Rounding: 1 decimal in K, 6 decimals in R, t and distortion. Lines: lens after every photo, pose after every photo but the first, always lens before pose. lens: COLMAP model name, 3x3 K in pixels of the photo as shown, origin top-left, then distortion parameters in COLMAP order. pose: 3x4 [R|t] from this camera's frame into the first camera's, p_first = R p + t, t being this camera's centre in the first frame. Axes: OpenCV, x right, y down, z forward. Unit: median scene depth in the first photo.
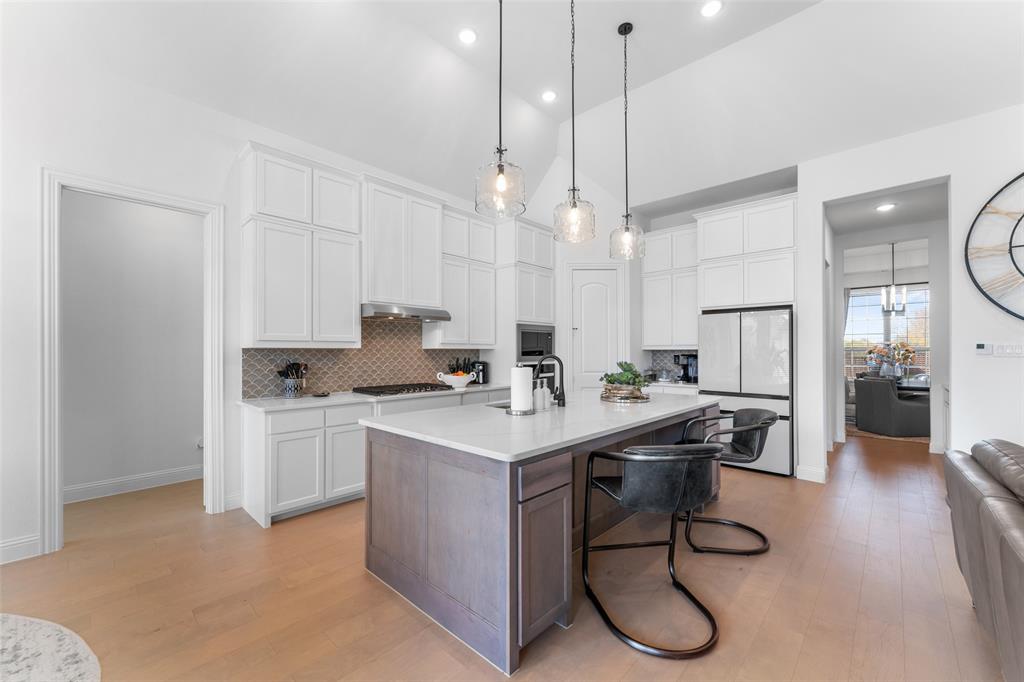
lens RADIAL K [[410.7, 0, 506.6], [0, 410.7, 352.2], [0, 0, 1]] dist [-0.001052, 0.000089]
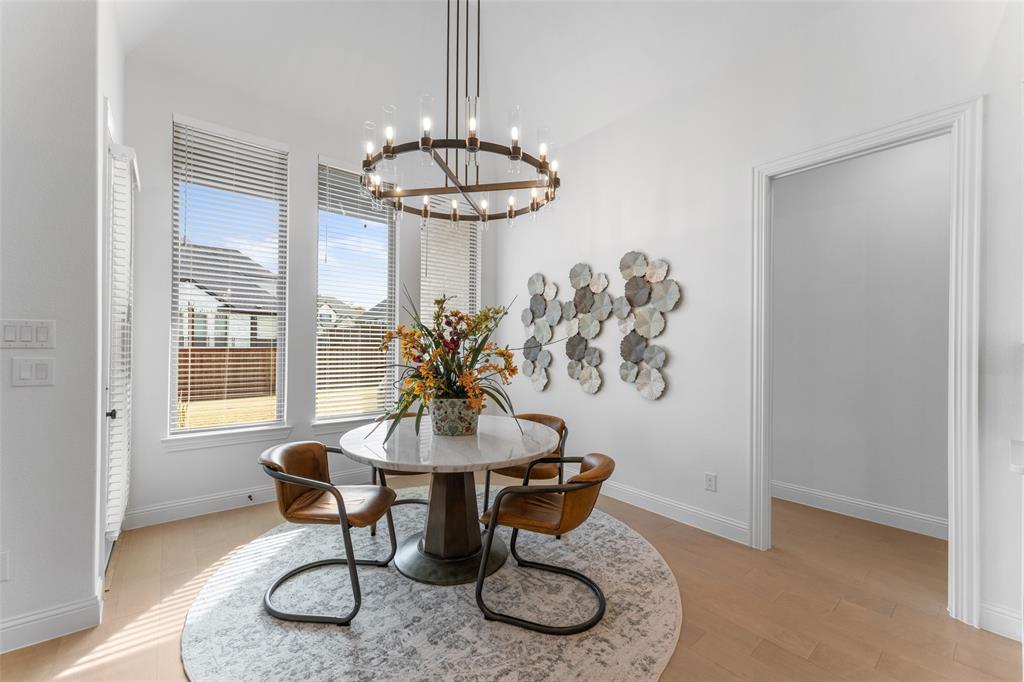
lens RADIAL K [[410.7, 0, 499.2], [0, 410.7, 345.9], [0, 0, 1]] dist [-0.001052, 0.000089]
pose [[-0.137088, -0.005610, -0.990543, -0.021223], [-0.011056, 0.999930, -0.004133, 0.003376], [0.990497, 0.010385, -0.137141, 0.340323]]
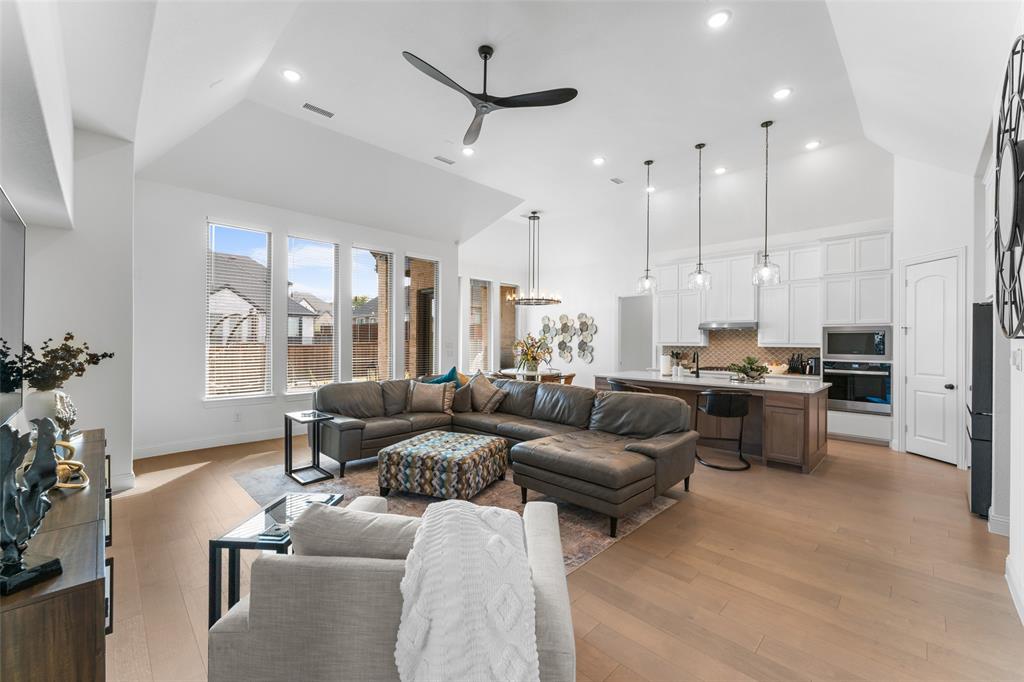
lens RADIAL K [[410.7, 0, 507.9], [0, 410.7, 340.6], [0, 0, 1]] dist [-0.001052, 0.000089]
pose [[-0.036041, -0.001467, -0.999349, 1.599507], [-0.008980, 0.999959, -0.001144, -0.024517], [0.999310, 0.008933, -0.036053, 0.139292]]
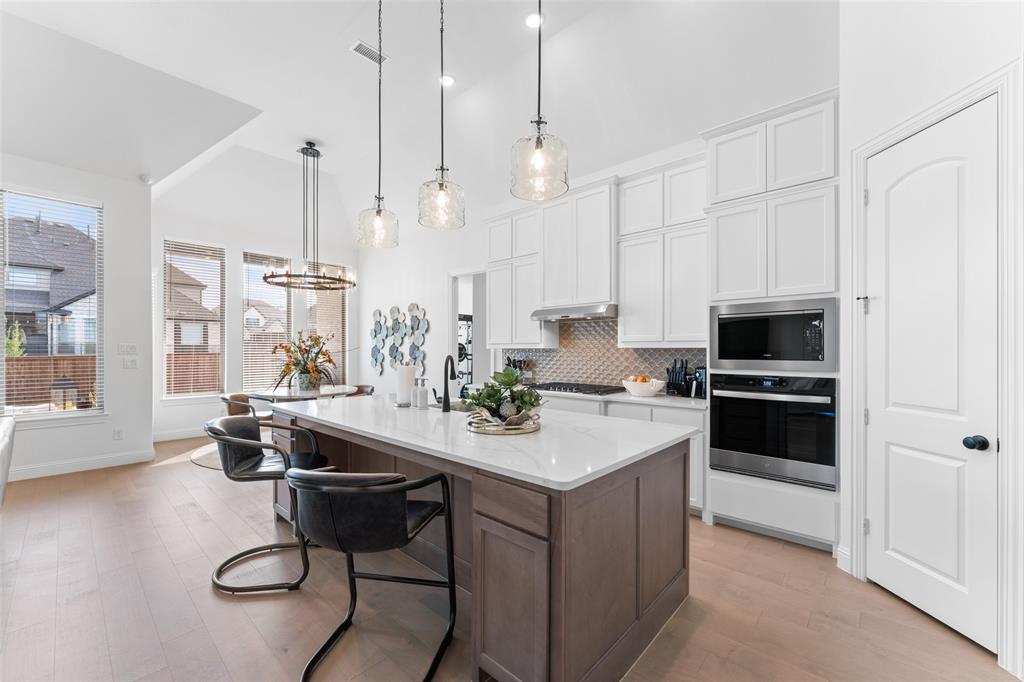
lens RADIAL K [[410.7, 0, 501.4], [0, 410.7, 352.1], [0, 0, 1]] dist [-0.001052, 0.000089]
pose [[0.004433, 0.005680, -0.999974, 0.809235], [-0.001878, 0.999982, 0.005671, -0.005428], [0.999988, 0.001853, 0.004443, 0.855978]]
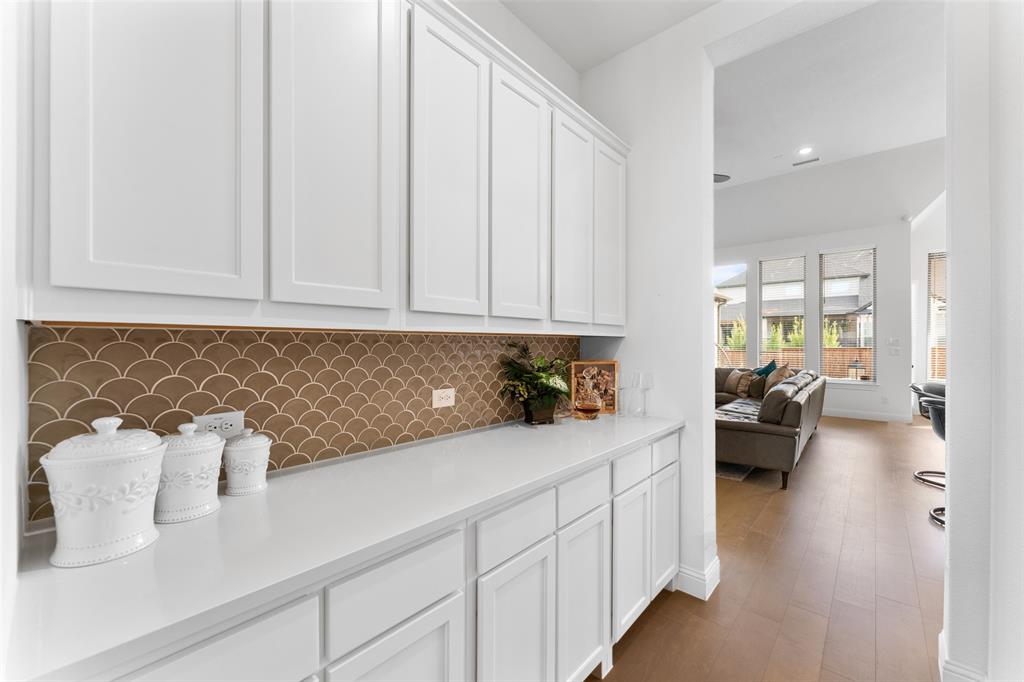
lens RADIAL K [[410.7, 0, 496.2], [0, 410.7, 341.9], [0, 0, 1]] dist [-0.001052, 0.000089]
pose [[-0.999935, -0.000227, -0.011382, 1.273790], [-0.000220, 1.000000, -0.000567, -0.003359], [0.011382, -0.000564, -0.999935, 1.454952]]
